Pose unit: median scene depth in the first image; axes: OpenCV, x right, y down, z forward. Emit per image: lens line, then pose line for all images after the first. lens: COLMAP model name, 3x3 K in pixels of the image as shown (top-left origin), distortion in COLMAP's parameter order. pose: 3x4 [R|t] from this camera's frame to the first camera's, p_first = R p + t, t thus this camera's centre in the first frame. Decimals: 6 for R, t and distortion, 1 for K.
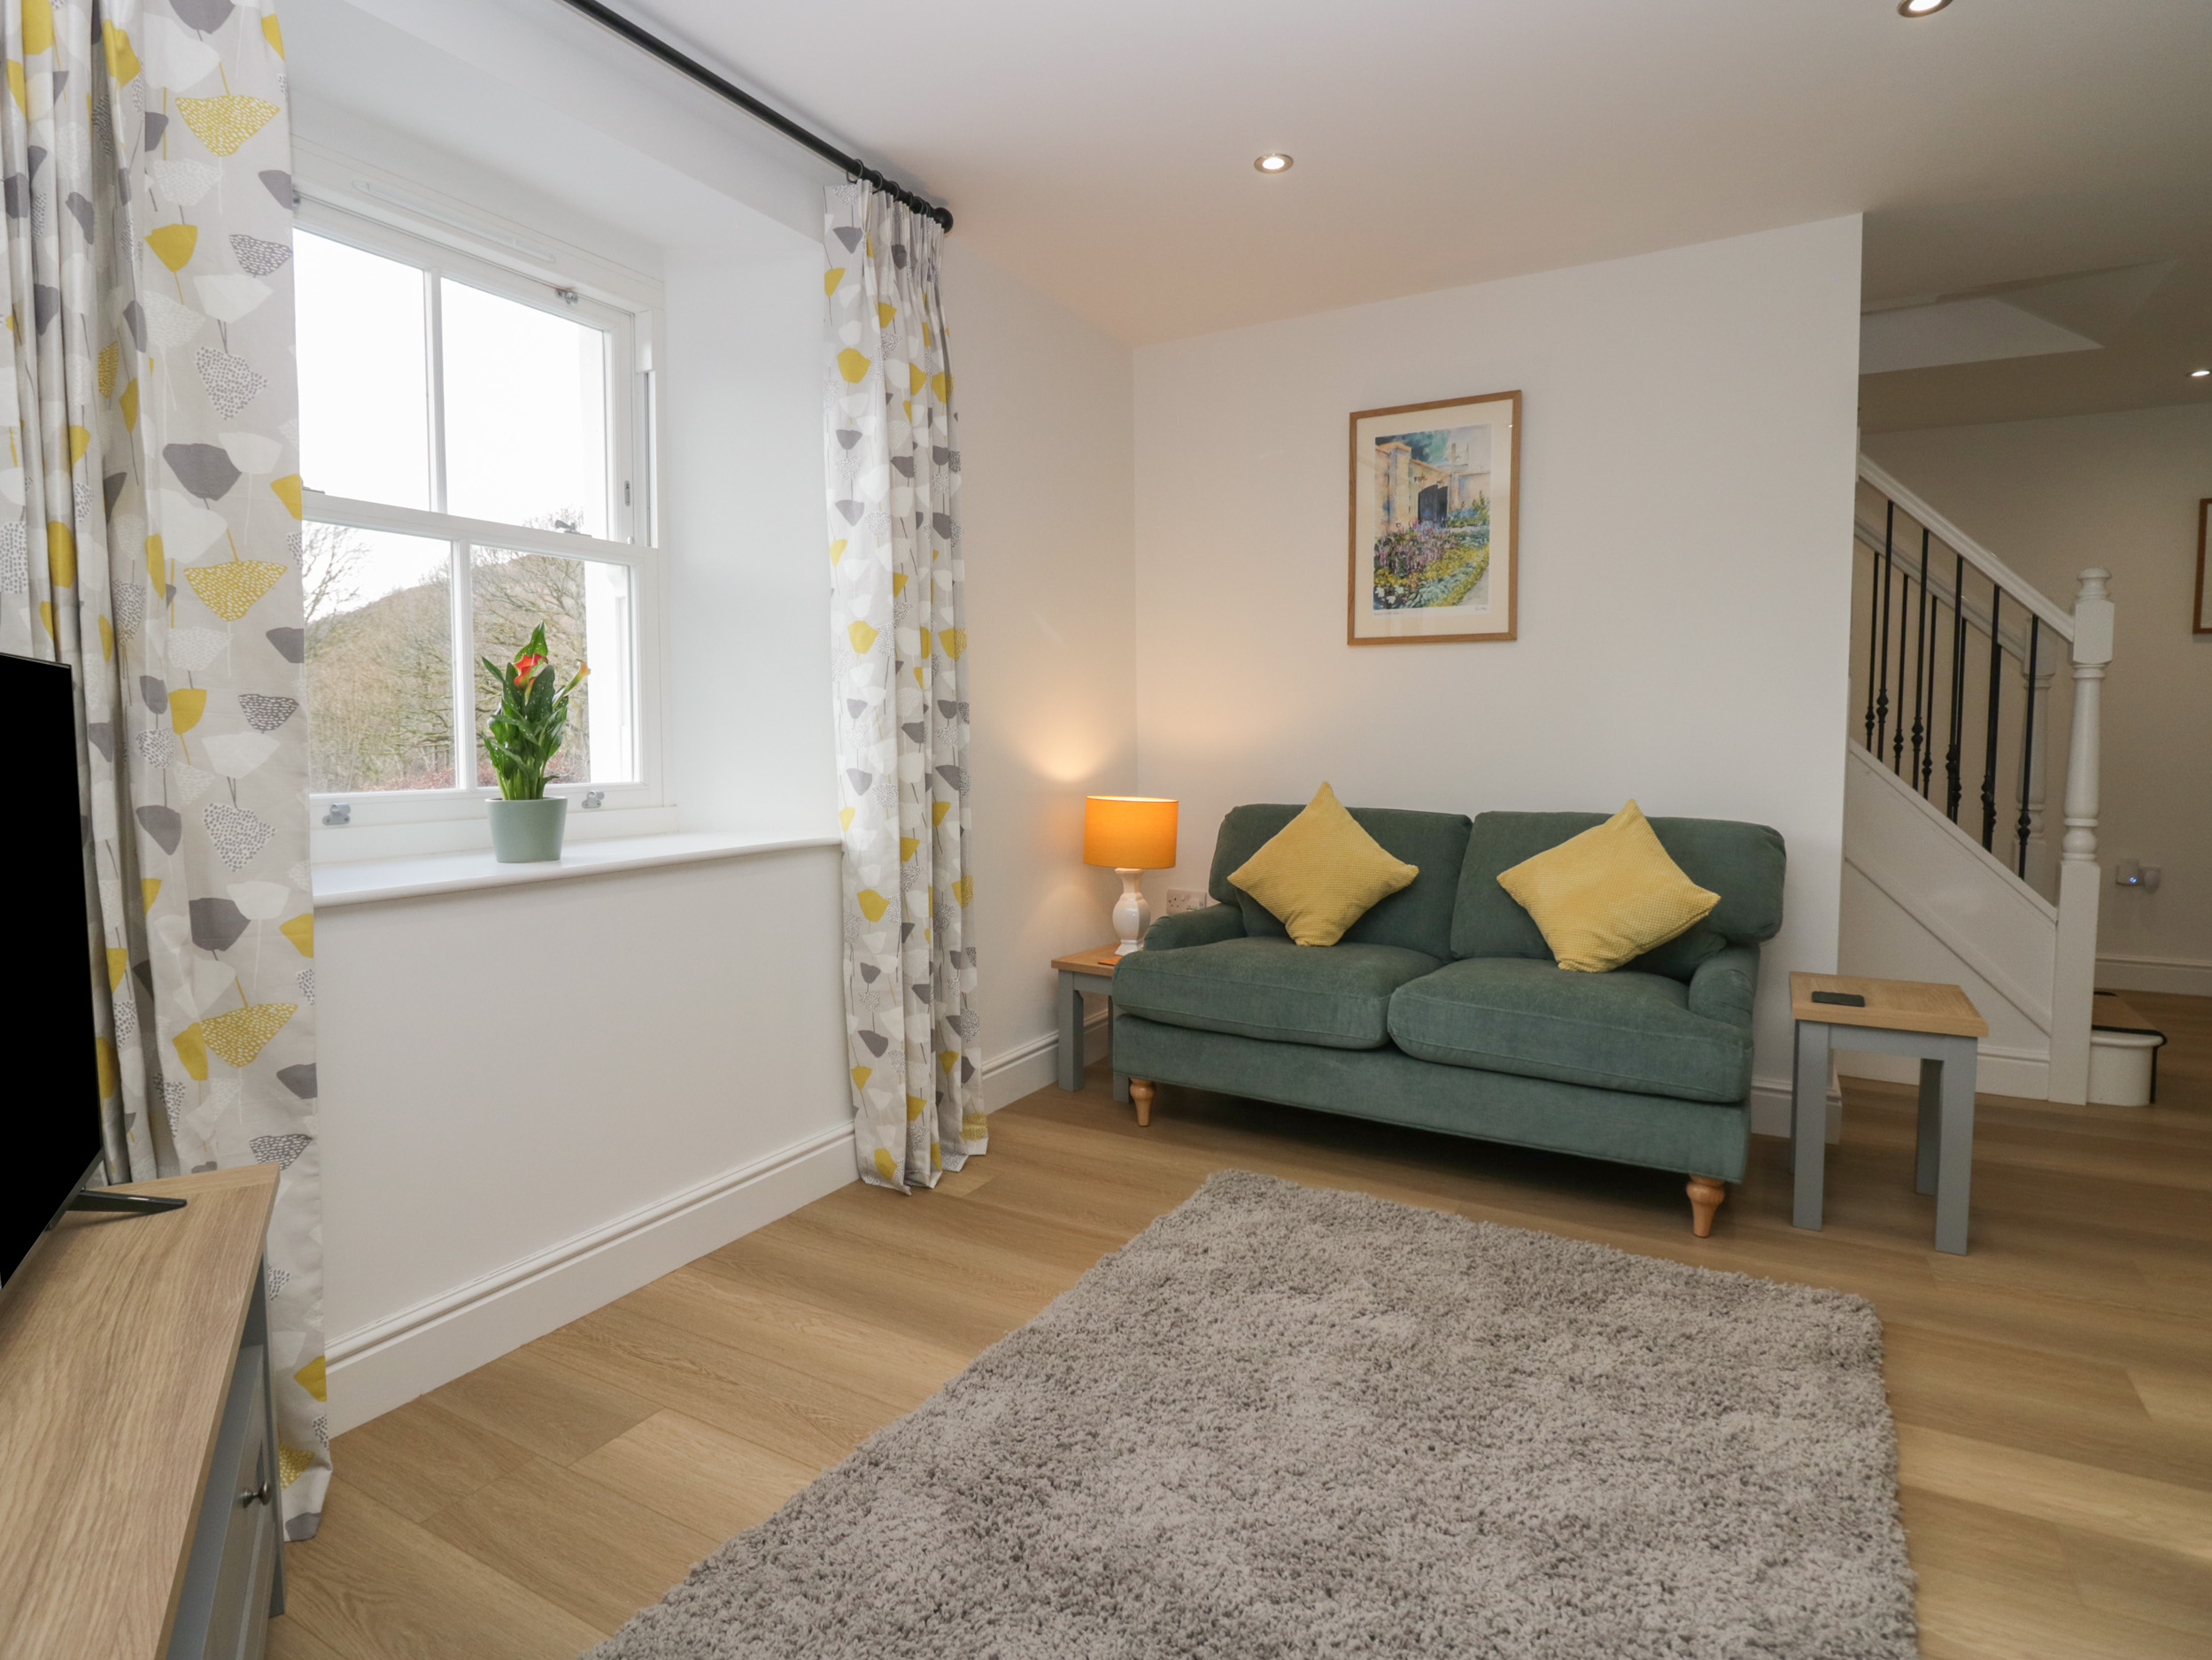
lens RADIAL K [[1163.0, 0, 1113.1], [0, 1163.0, 804.9], [0, 0, 1]] dist [0.018226, -0.025504]
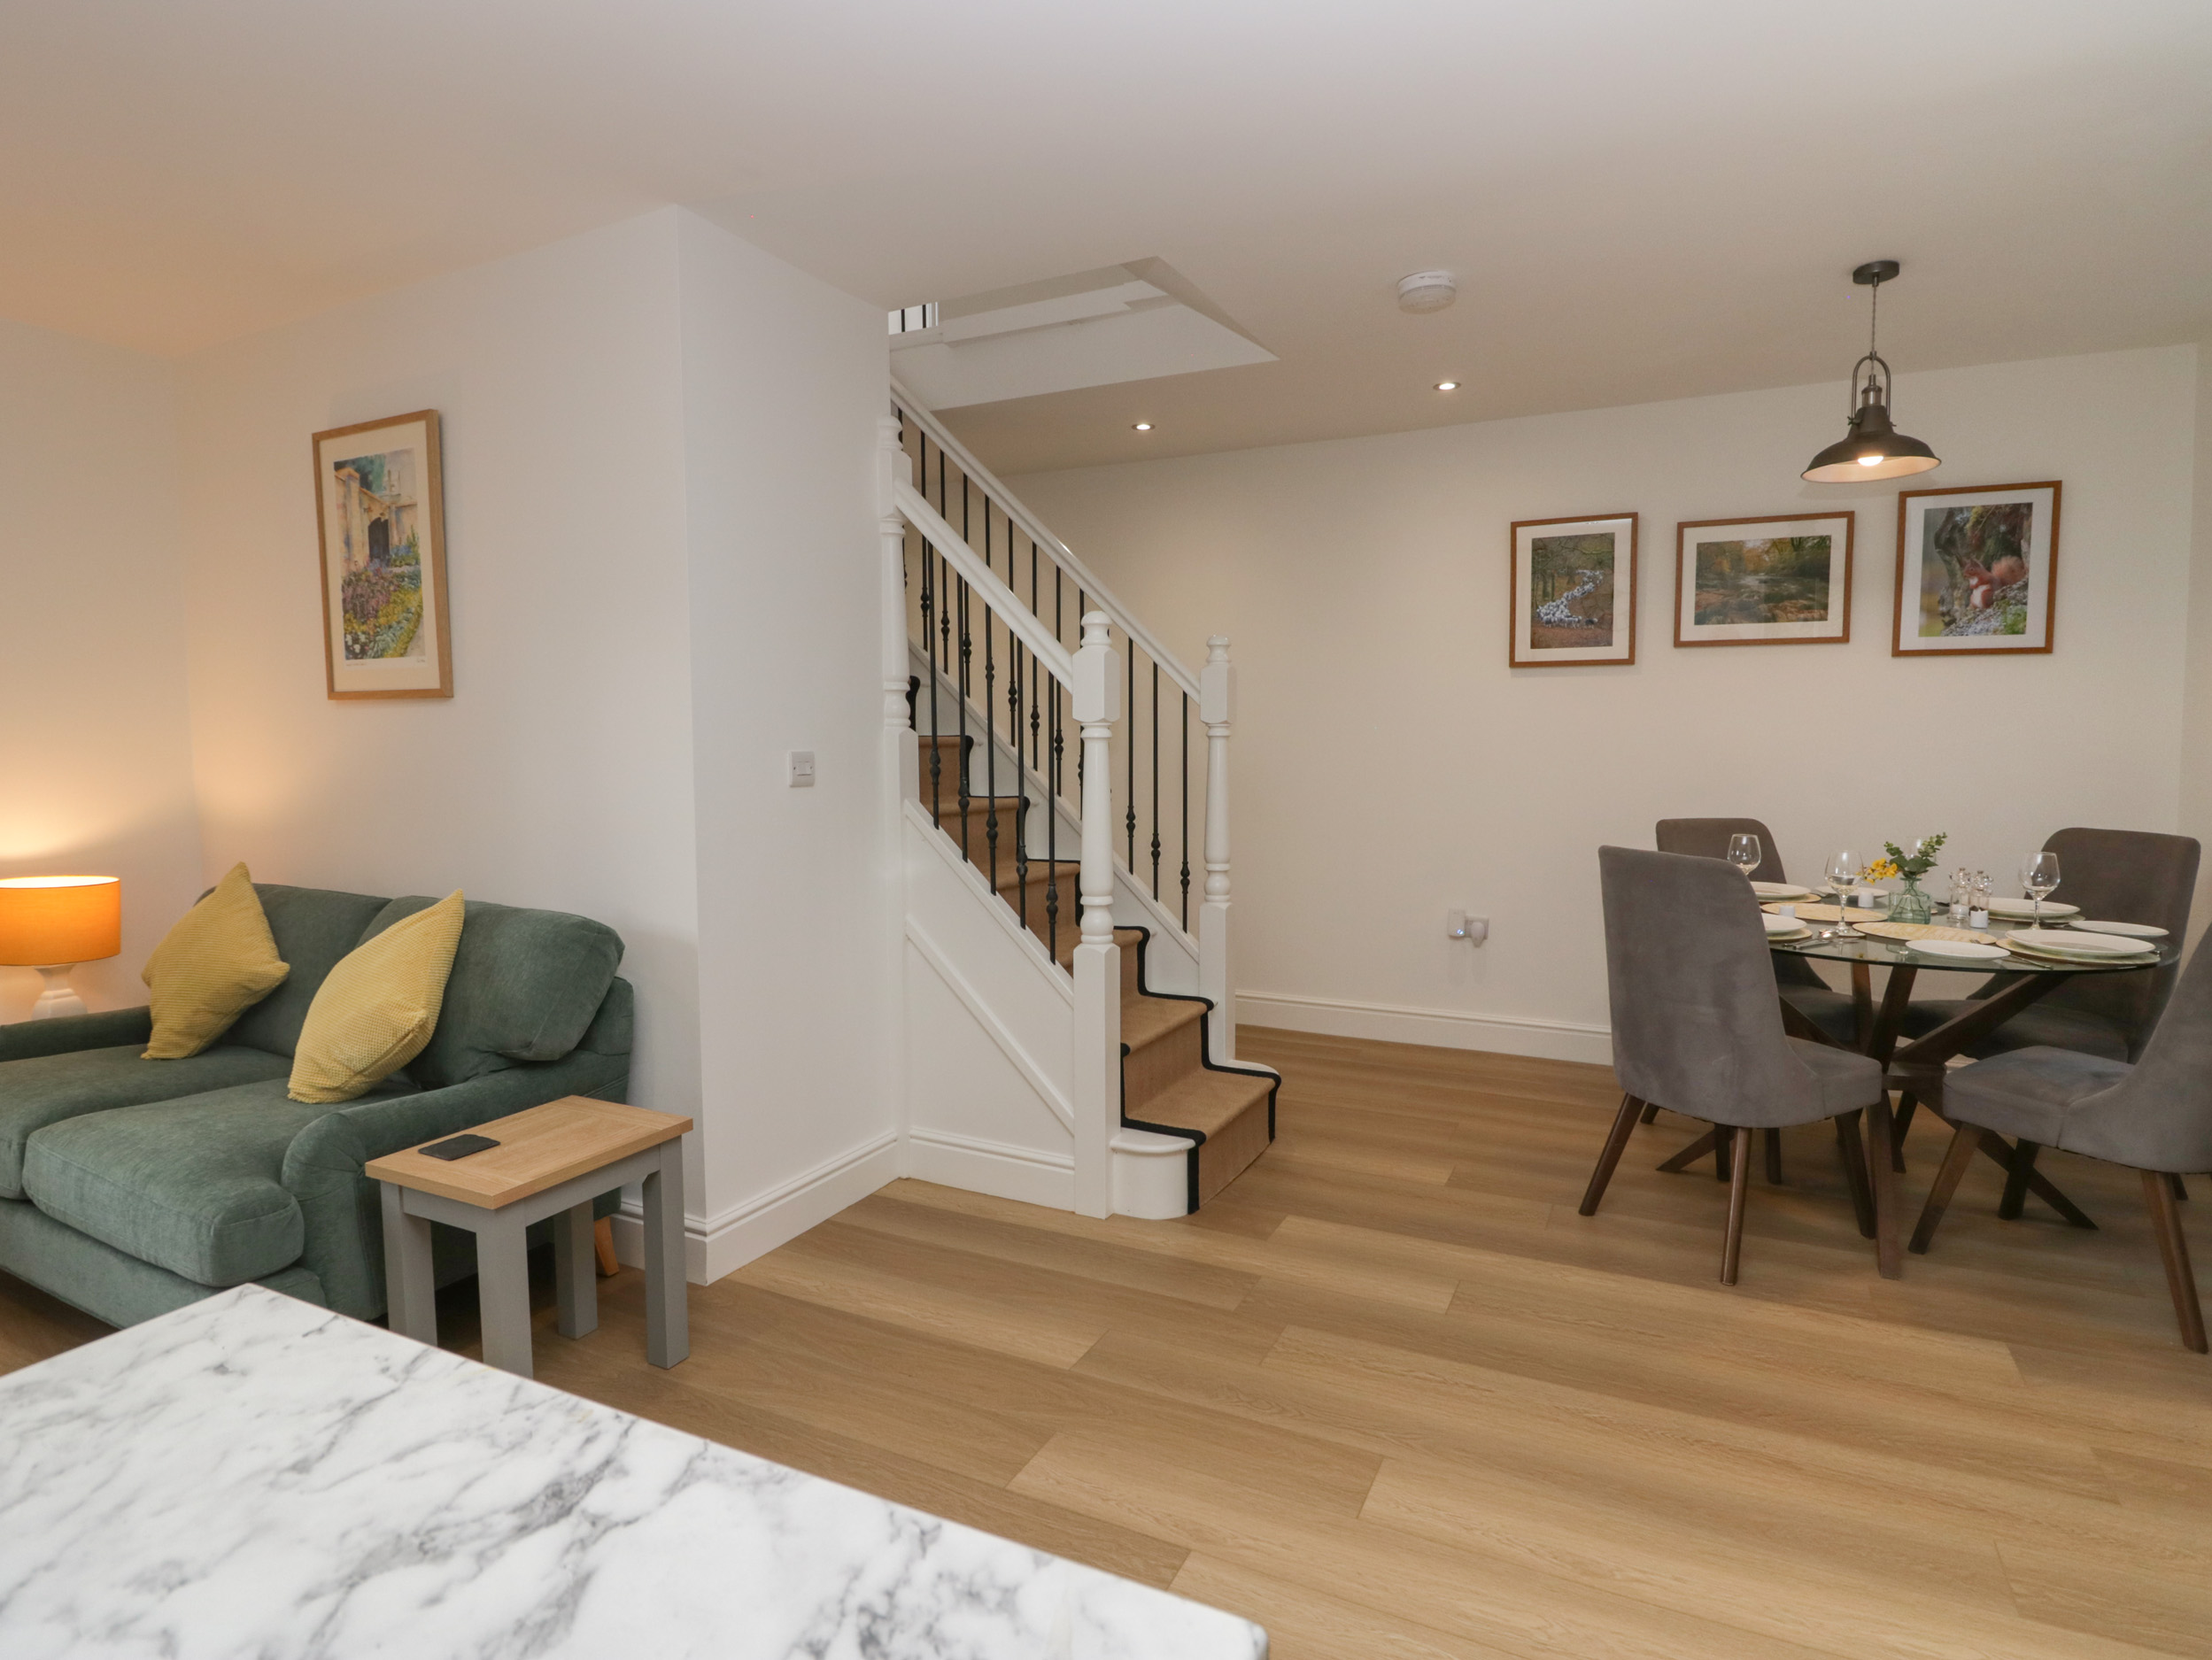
lens RADIAL K [[1163.0, 0, 1113.1], [0, 1163.0, 804.9], [0, 0, 1]] dist [0.018226, -0.025504]
pose [[0.999014, -0.009963, 0.043265, 0.778244], [0.010021, 0.999949, -0.001134, -0.054020], [-0.043252, 0.001566, 0.999063, 0.108877]]
